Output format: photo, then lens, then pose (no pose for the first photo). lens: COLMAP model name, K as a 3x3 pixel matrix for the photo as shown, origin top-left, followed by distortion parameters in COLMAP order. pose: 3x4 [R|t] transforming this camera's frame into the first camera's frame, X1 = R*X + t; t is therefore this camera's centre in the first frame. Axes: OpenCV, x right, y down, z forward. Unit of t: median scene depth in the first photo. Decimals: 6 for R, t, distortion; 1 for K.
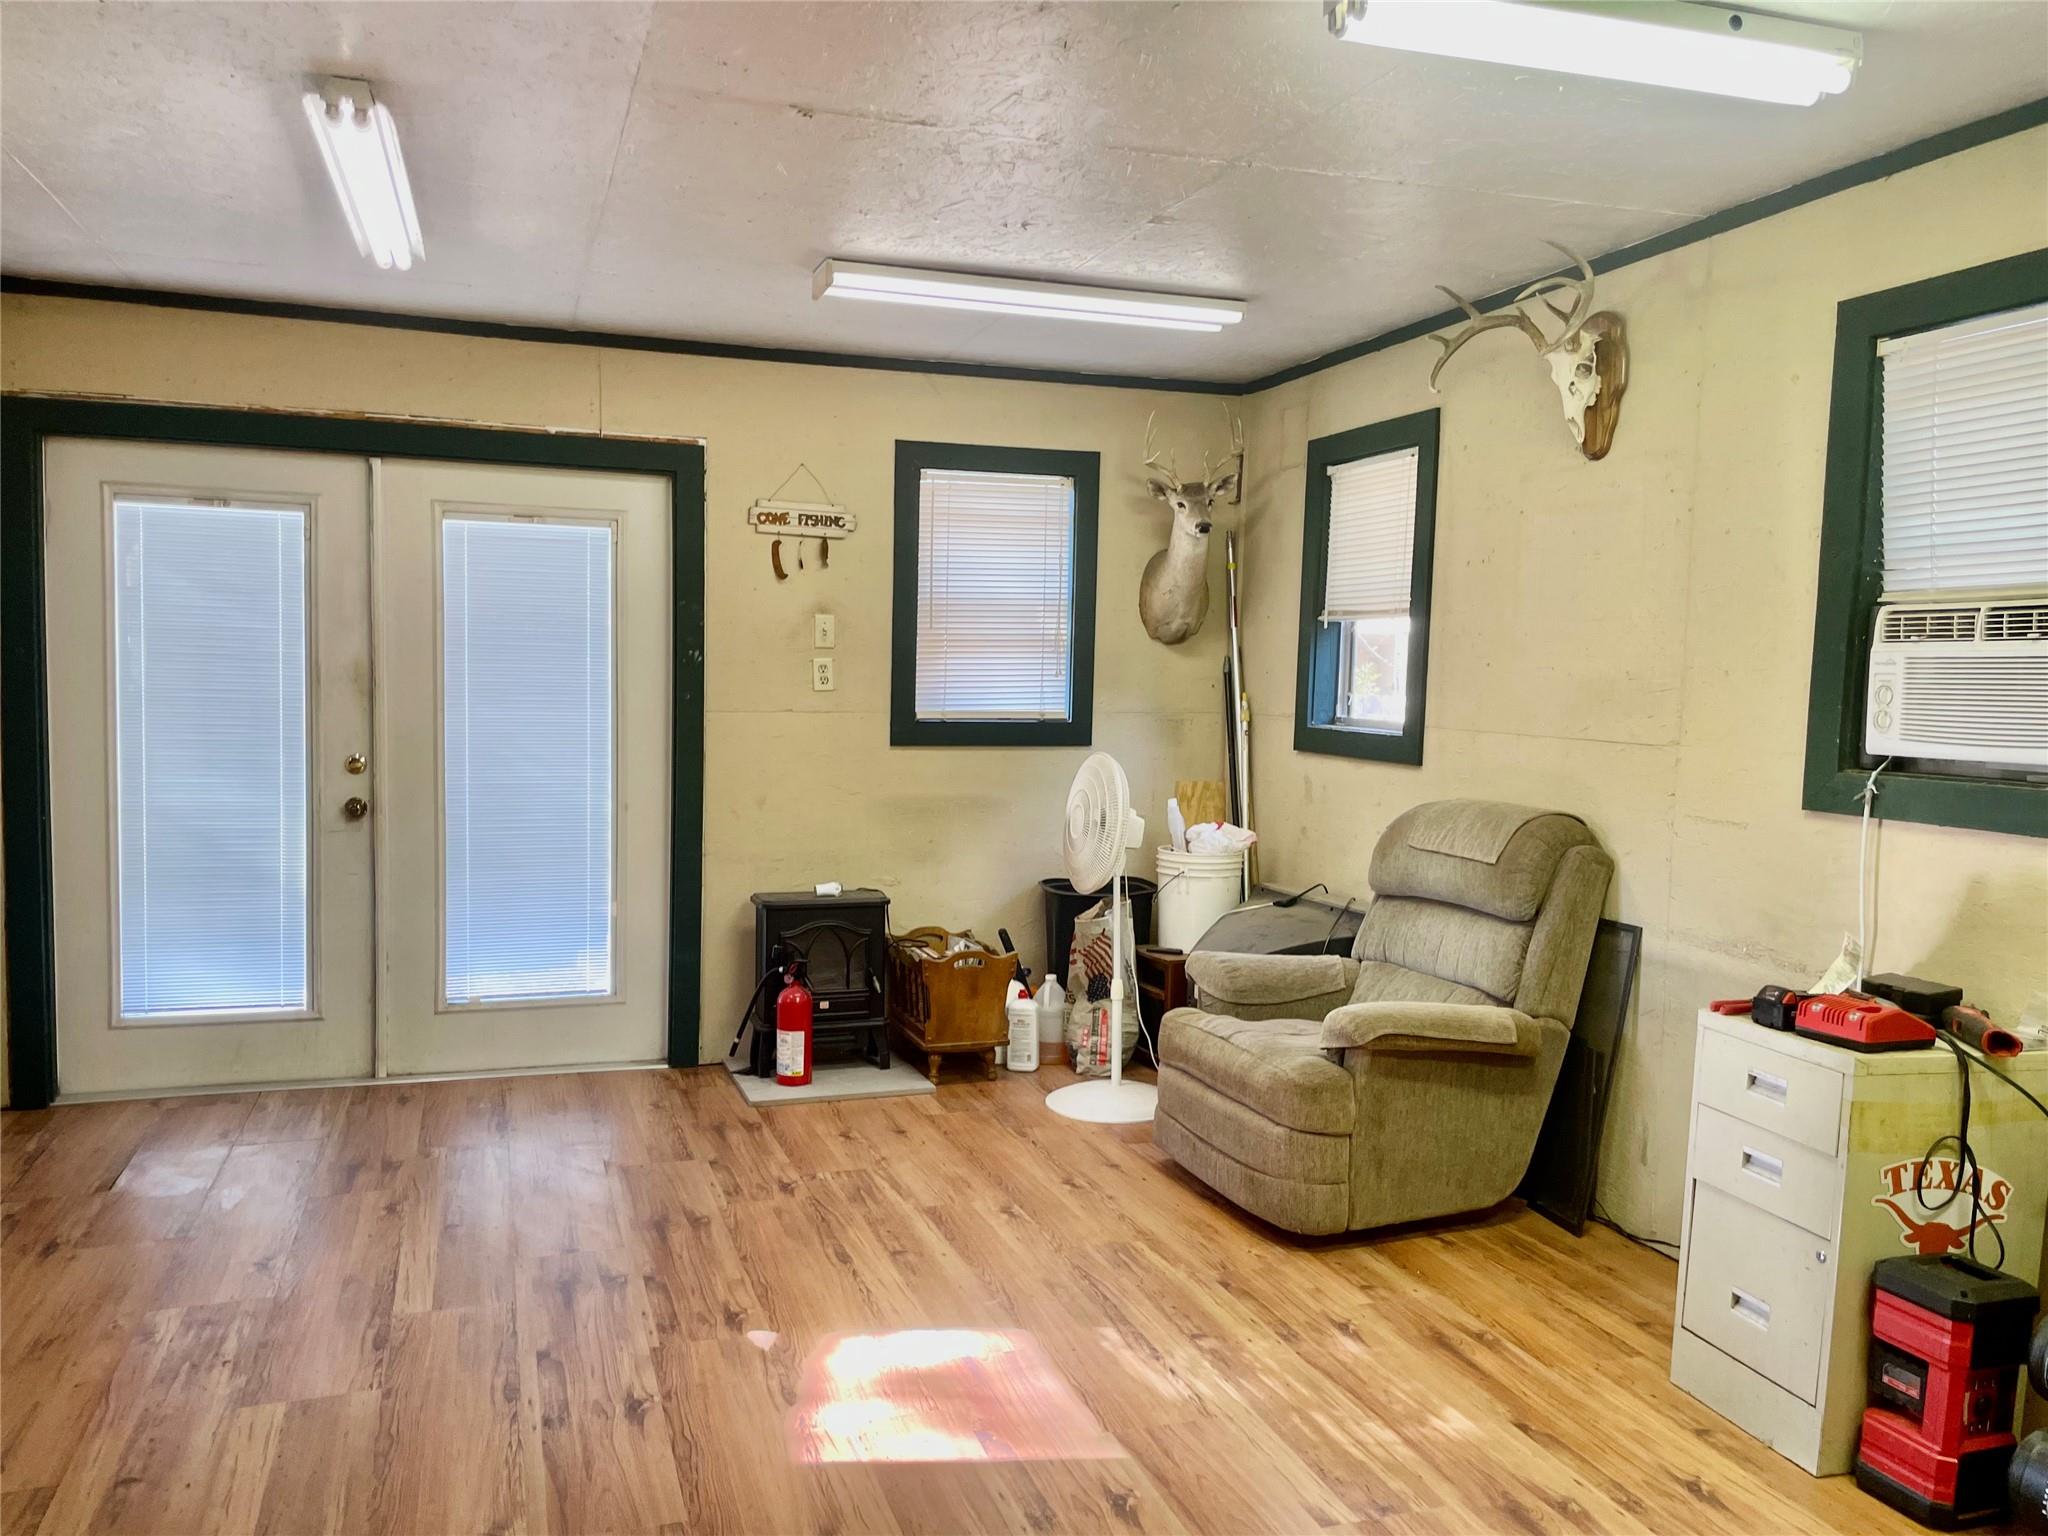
lens RADIAL K [[1552.1, 0, 1015.4], [0, 1552.1, 740.2], [0, 0, 1]] dist [0.081267, -0.112018]
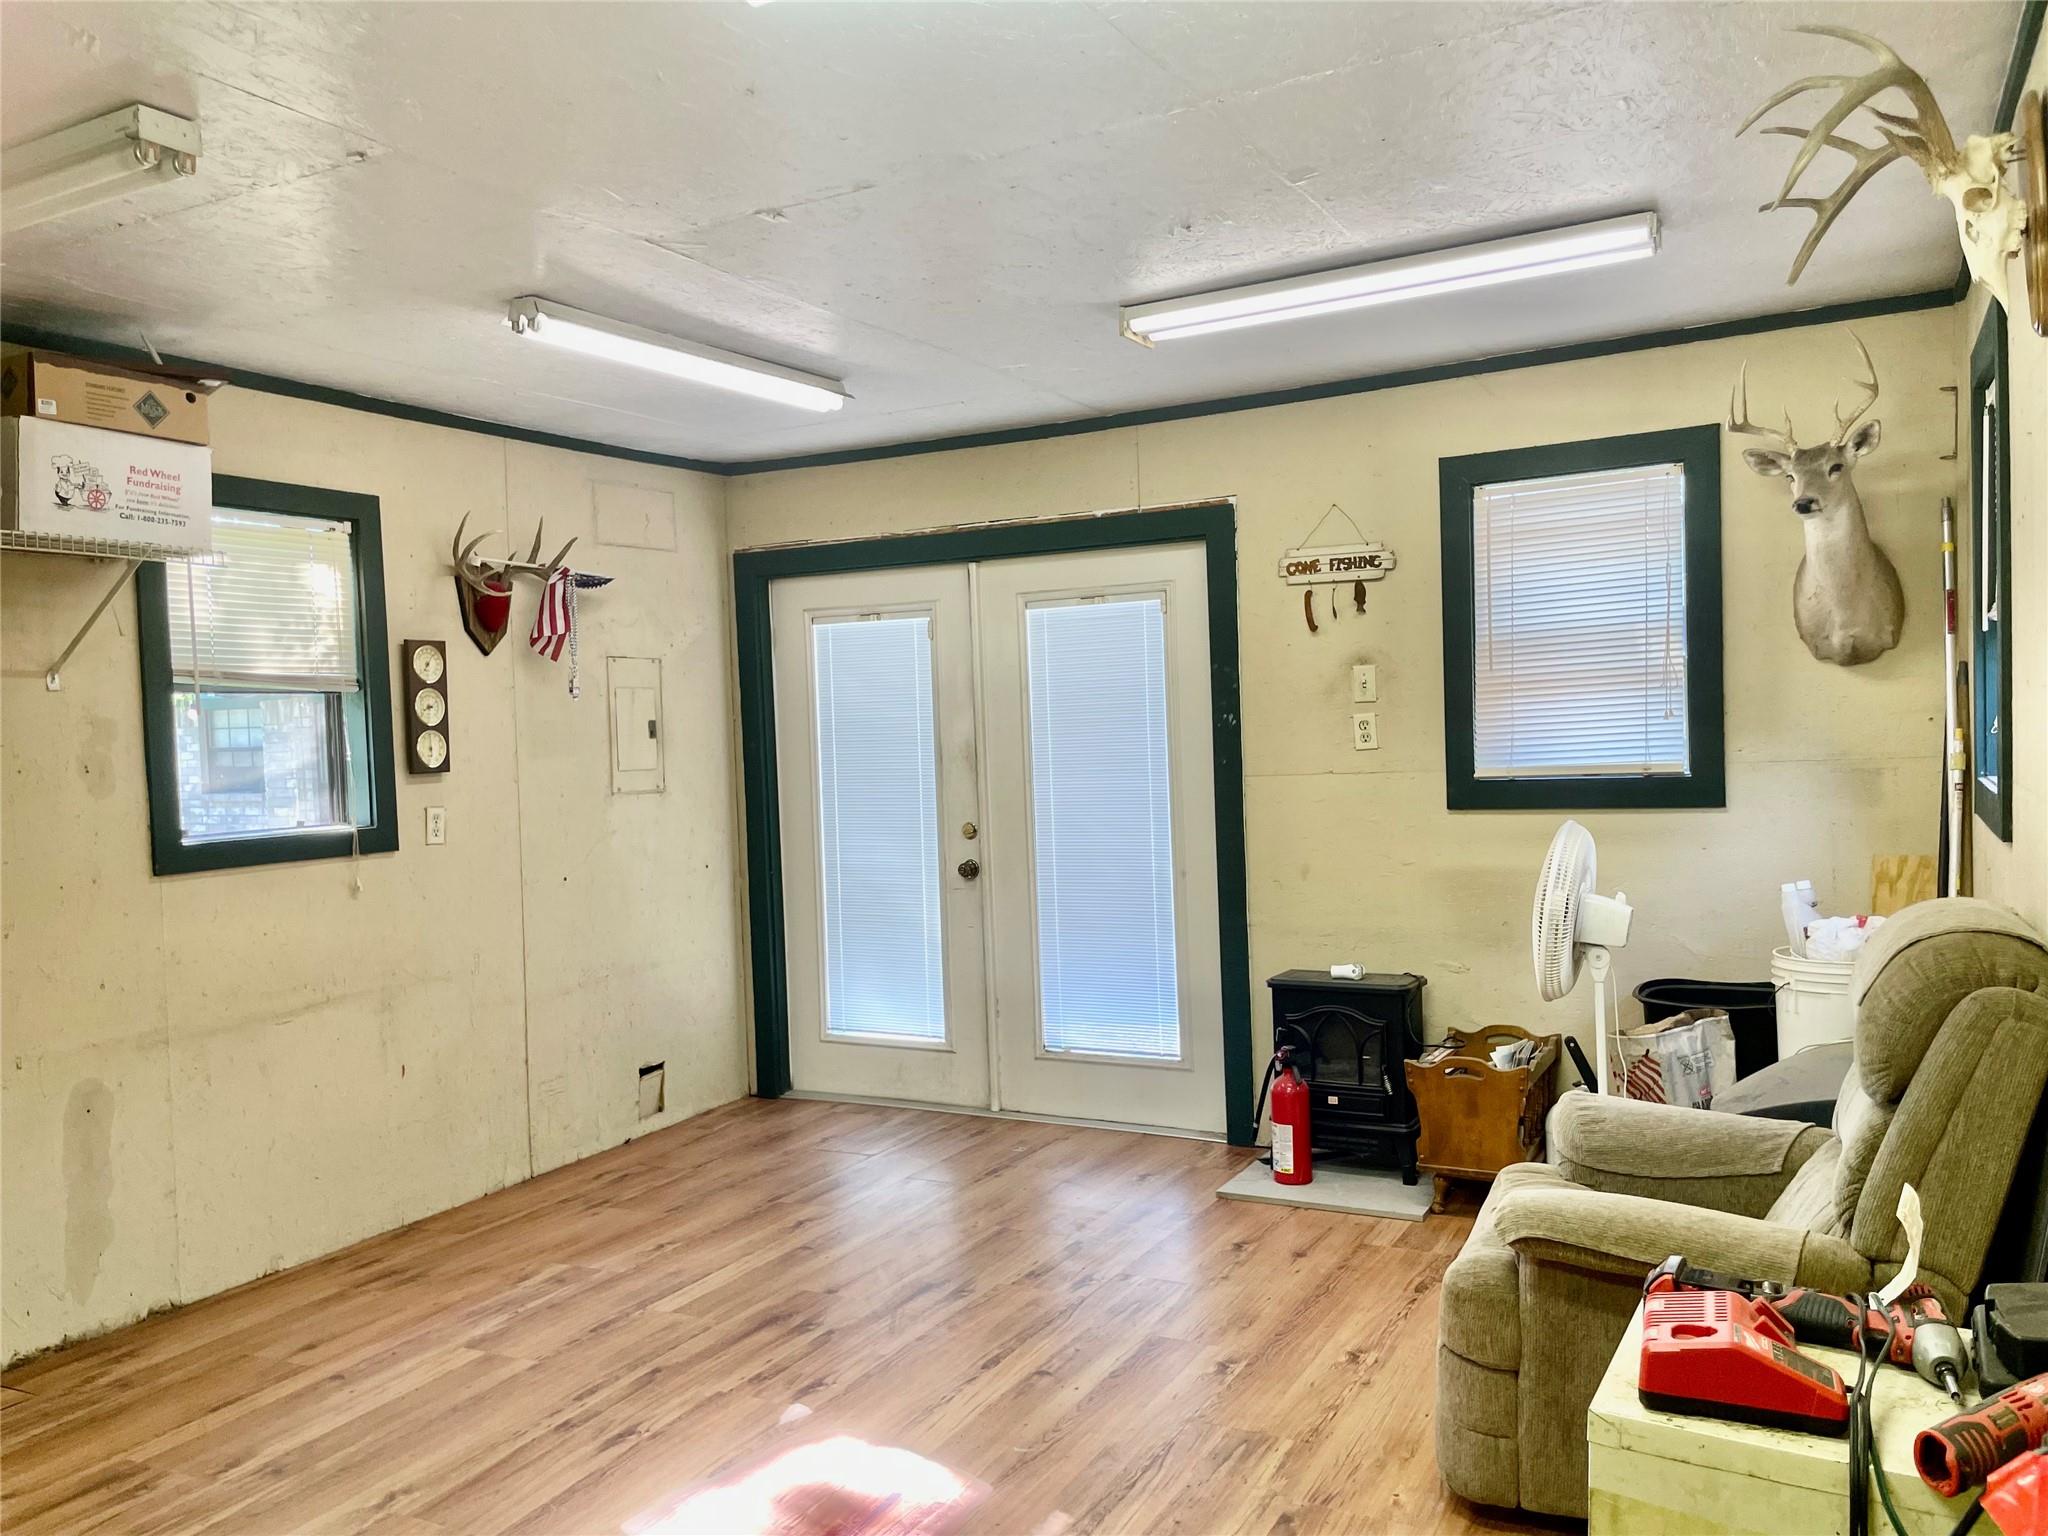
lens RADIAL K [[1552.1, 0, 1015.4], [0, 1552.1, 740.2], [0, 0, 1]] dist [0.081267, -0.112018]
pose [[0.678222, -0.039922, -0.733772, 0.445799], [0.019222, 0.999145, -0.036593, -0.008908], [0.734606, 0.010713, 0.678410, 0.261276]]
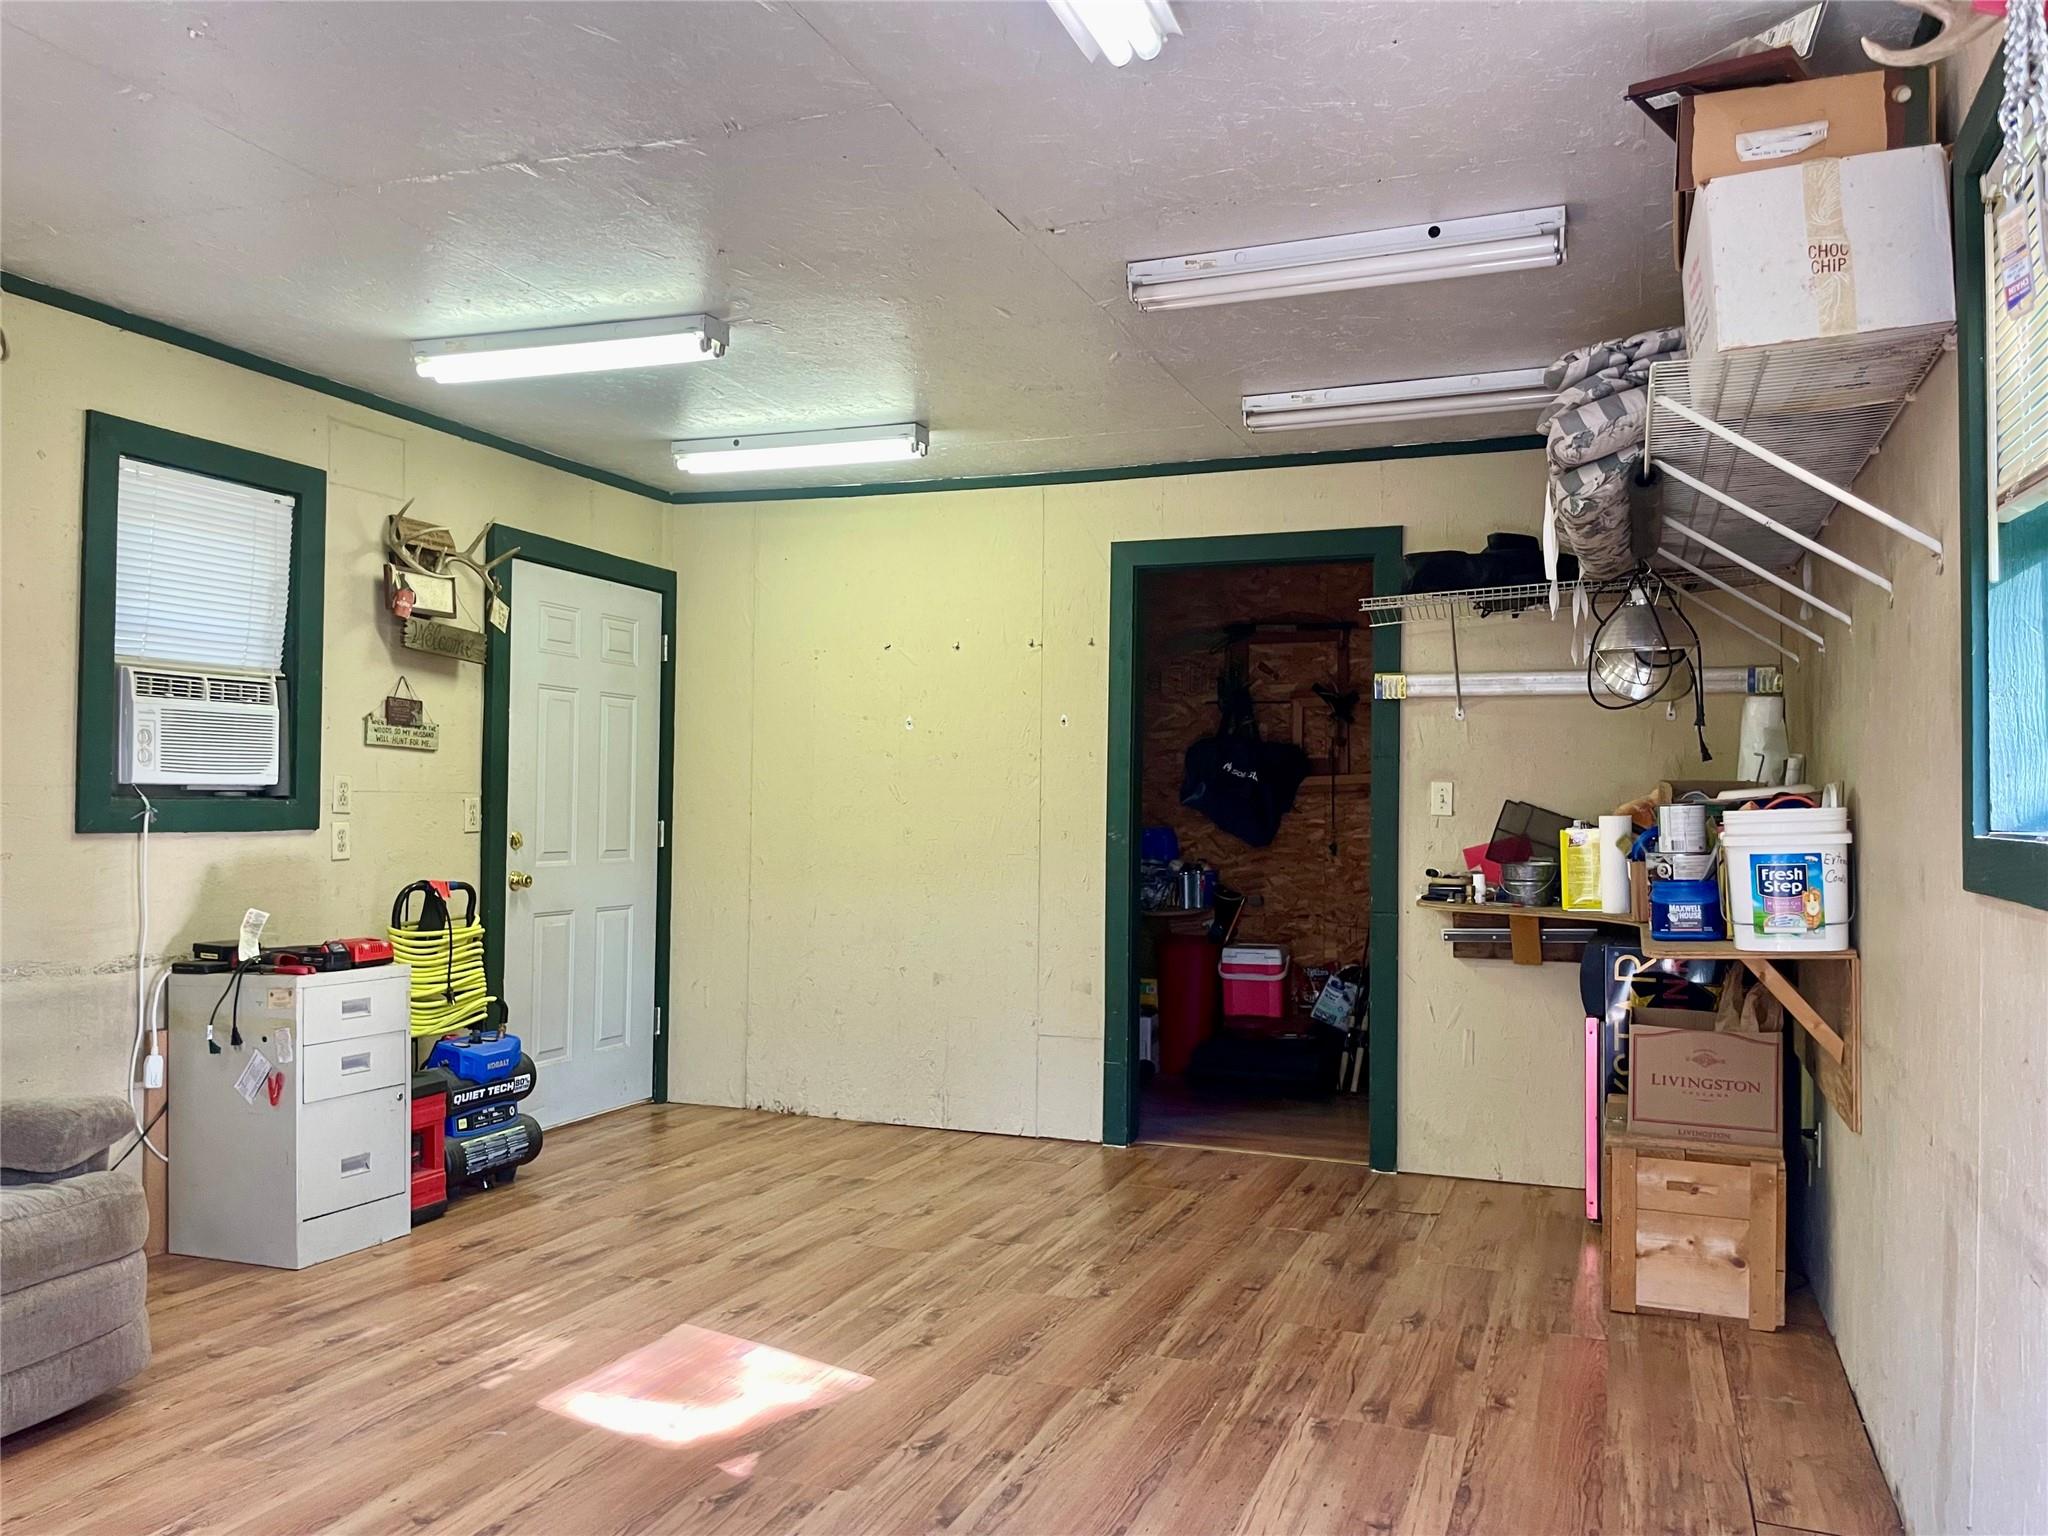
lens RADIAL K [[1552.1, 0, 1015.4], [0, 1552.1, 740.2], [0, 0, 1]] dist [0.081267, -0.112018]
pose [[-0.764292, -0.003564, 0.644860, -0.543256], [0.002059, 0.999966, 0.007967, -0.022991], [-0.644867, 0.007417, -0.764259, 1.006155]]
